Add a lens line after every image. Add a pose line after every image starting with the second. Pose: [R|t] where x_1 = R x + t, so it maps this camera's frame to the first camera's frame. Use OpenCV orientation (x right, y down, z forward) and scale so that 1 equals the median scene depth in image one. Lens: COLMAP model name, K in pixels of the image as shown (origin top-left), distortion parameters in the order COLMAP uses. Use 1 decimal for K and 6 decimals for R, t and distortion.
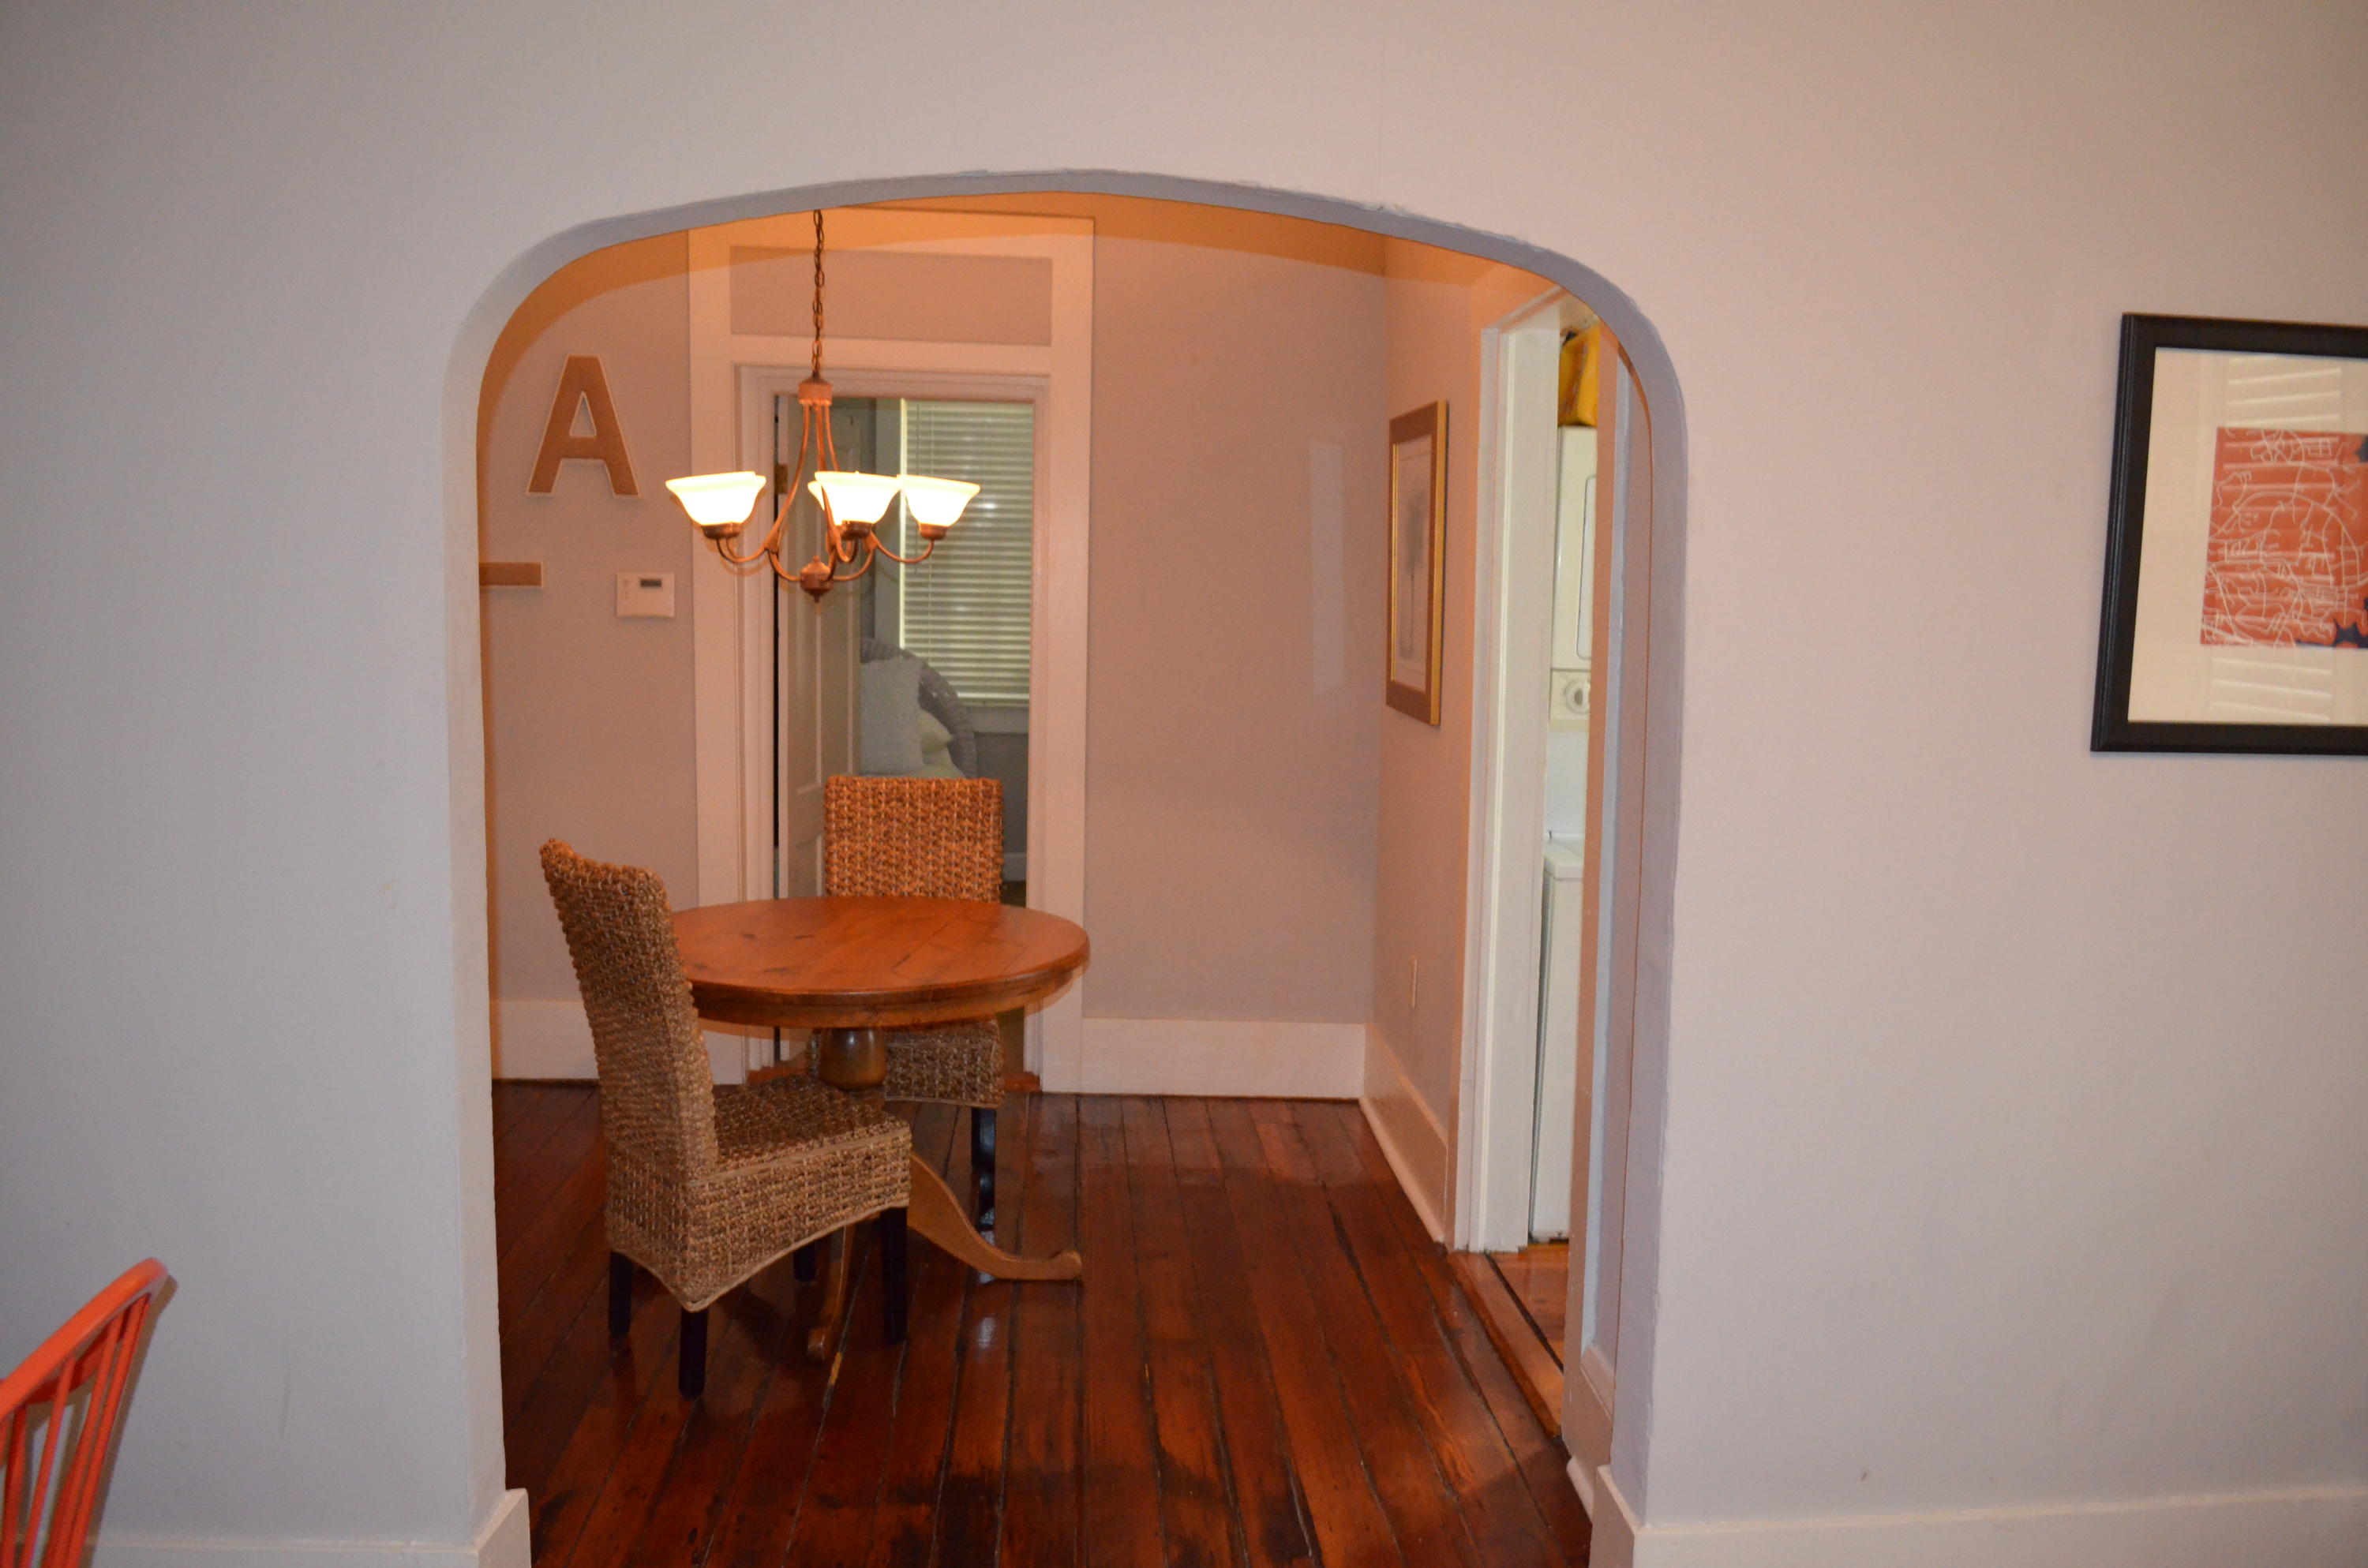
lens RADIAL K [[1854.2, 0, 1185.8], [0, 1854.2, 790.3], [0, 0, 1]] dist [-0.083706, 0.014025]
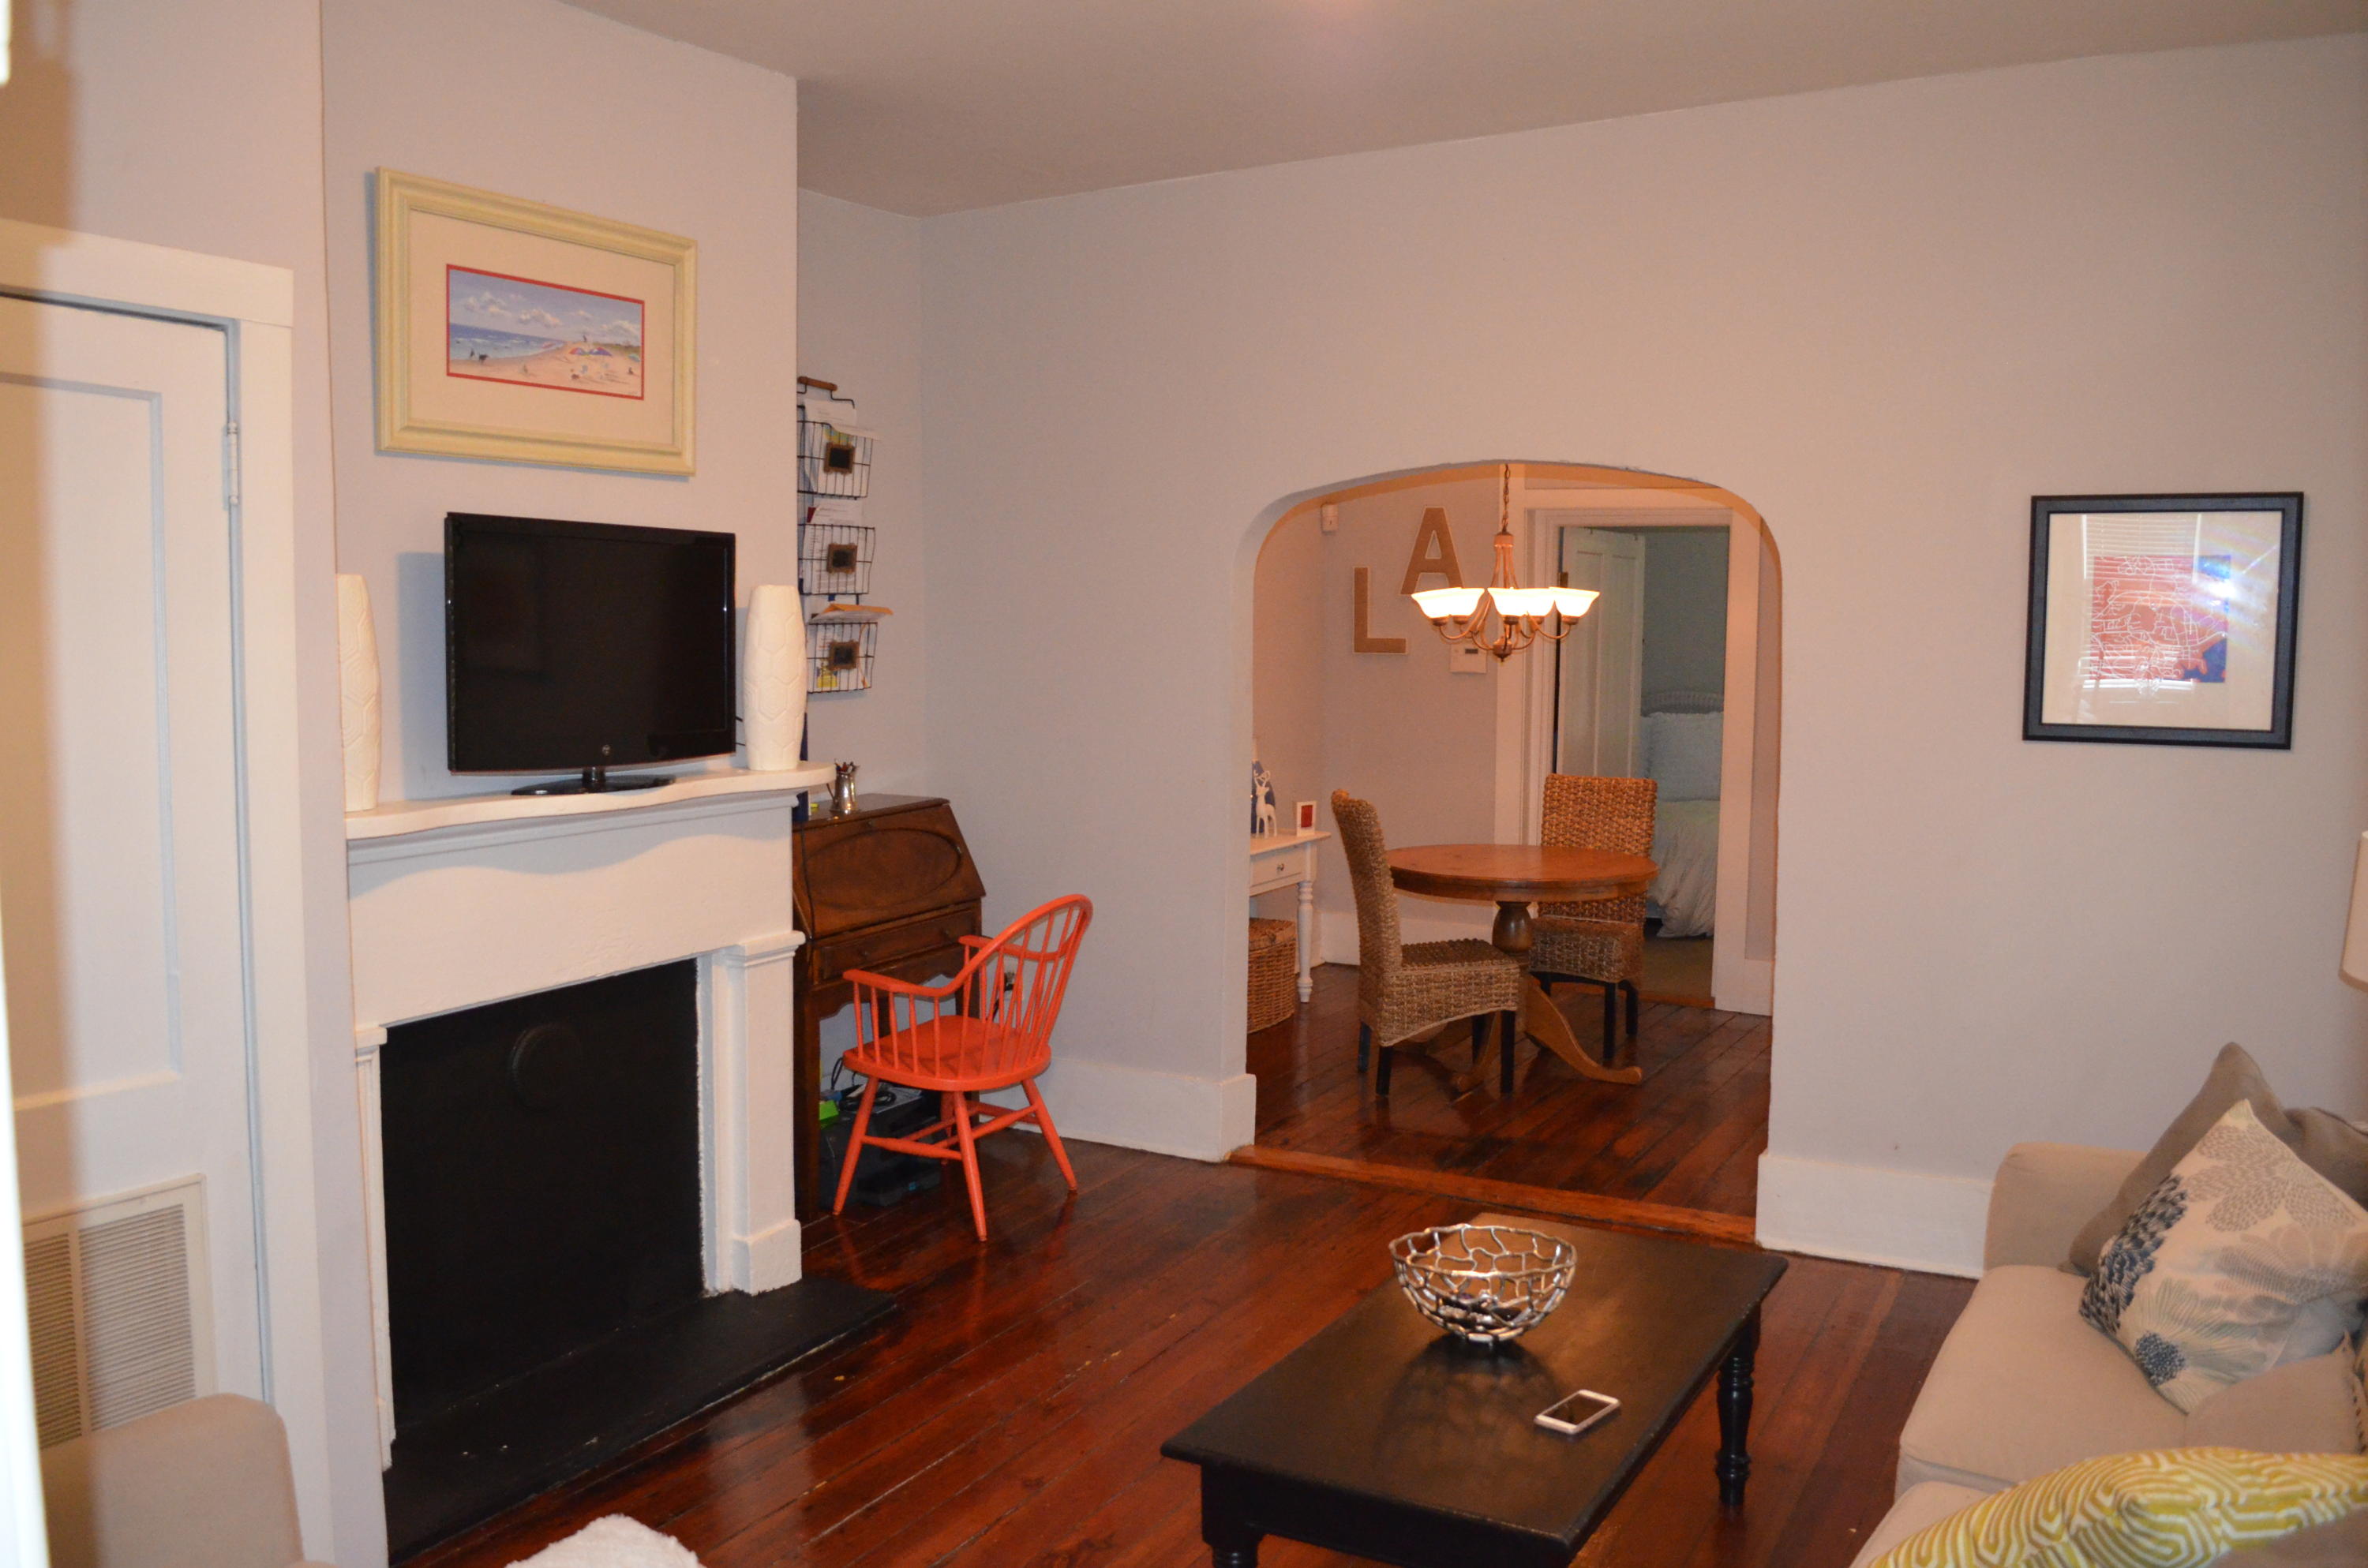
lens RADIAL K [[1854.2, 0, 1187.7], [0, 1854.2, 777.6], [0, 0, 1]] dist [-0.083706, 0.014025]
pose [[0.835768, 0.031979, -0.548151, 0.495020], [-0.057127, 0.997949, -0.028881, 0.070366], [0.546103, 0.055452, 0.835881, -0.578576]]
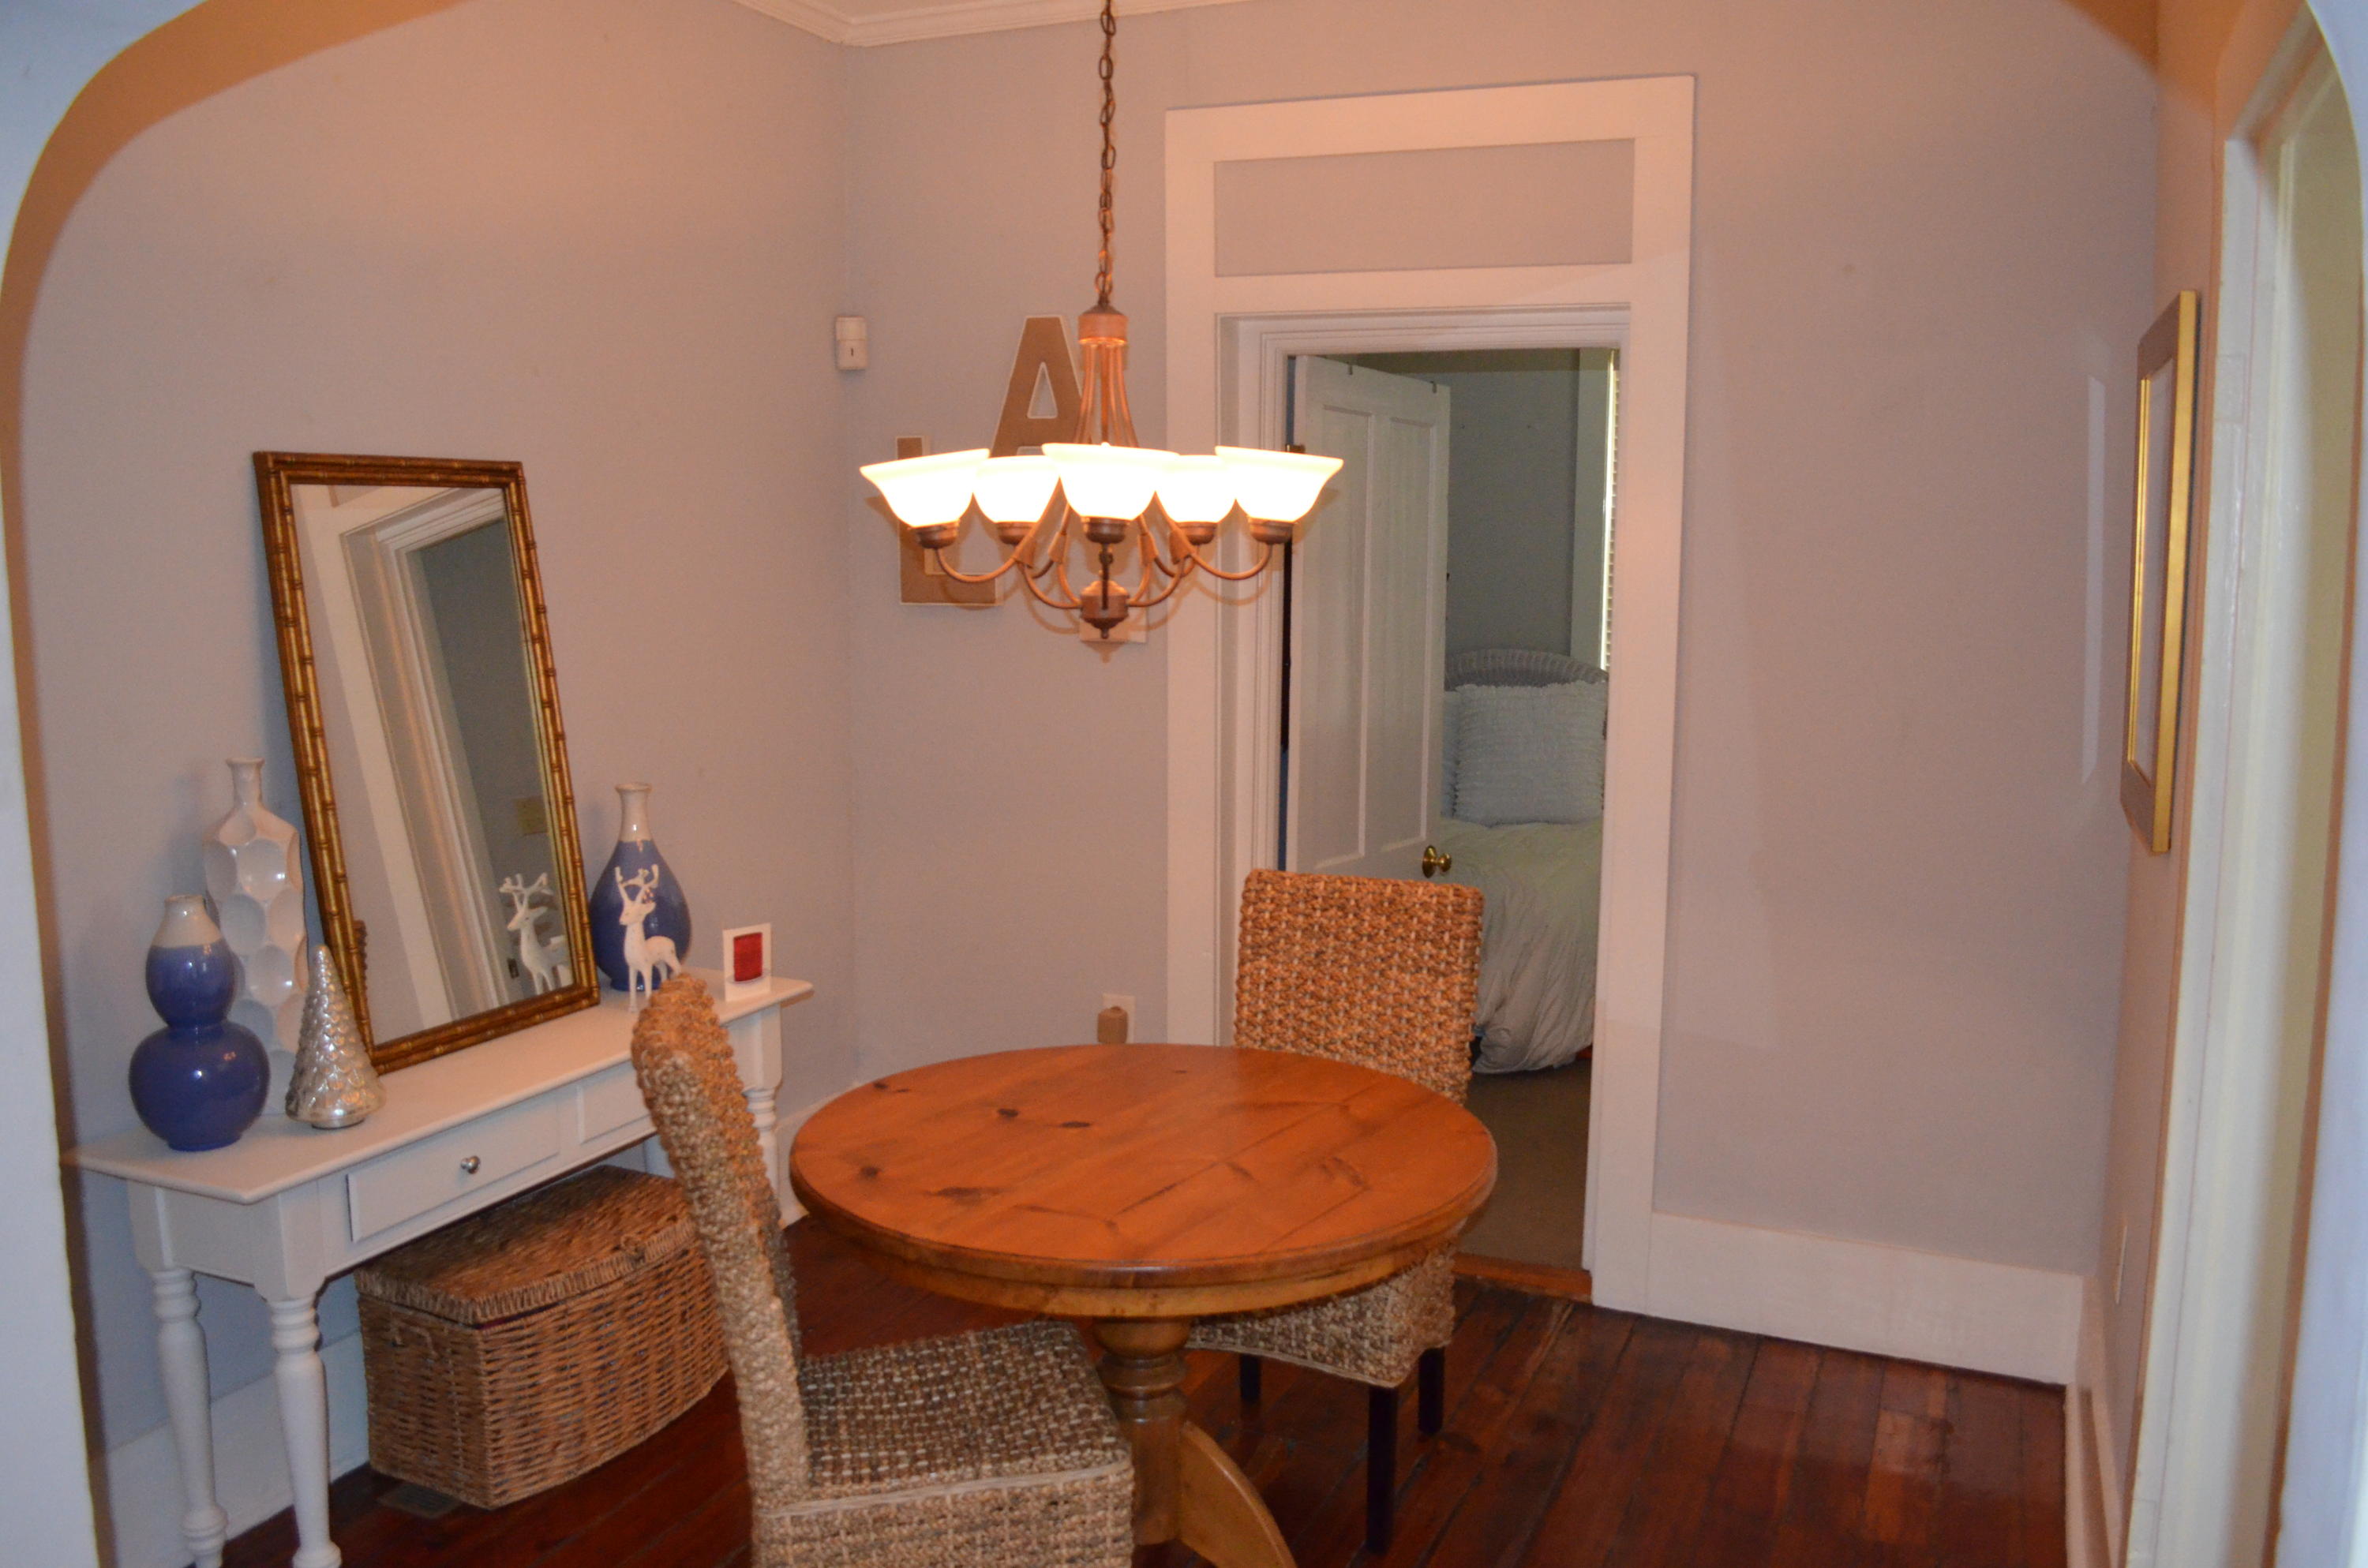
lens RADIAL K [[1854.2, 0, 1191.3], [0, 1854.2, 794.0], [0, 0, 1]] dist [-0.083706, 0.014025]
pose [[0.890659, 0.043808, -0.452557, 0.138027], [-0.041881, 0.999021, 0.014281, -0.055672], [0.452739, 0.006234, 0.891621, 0.406253]]
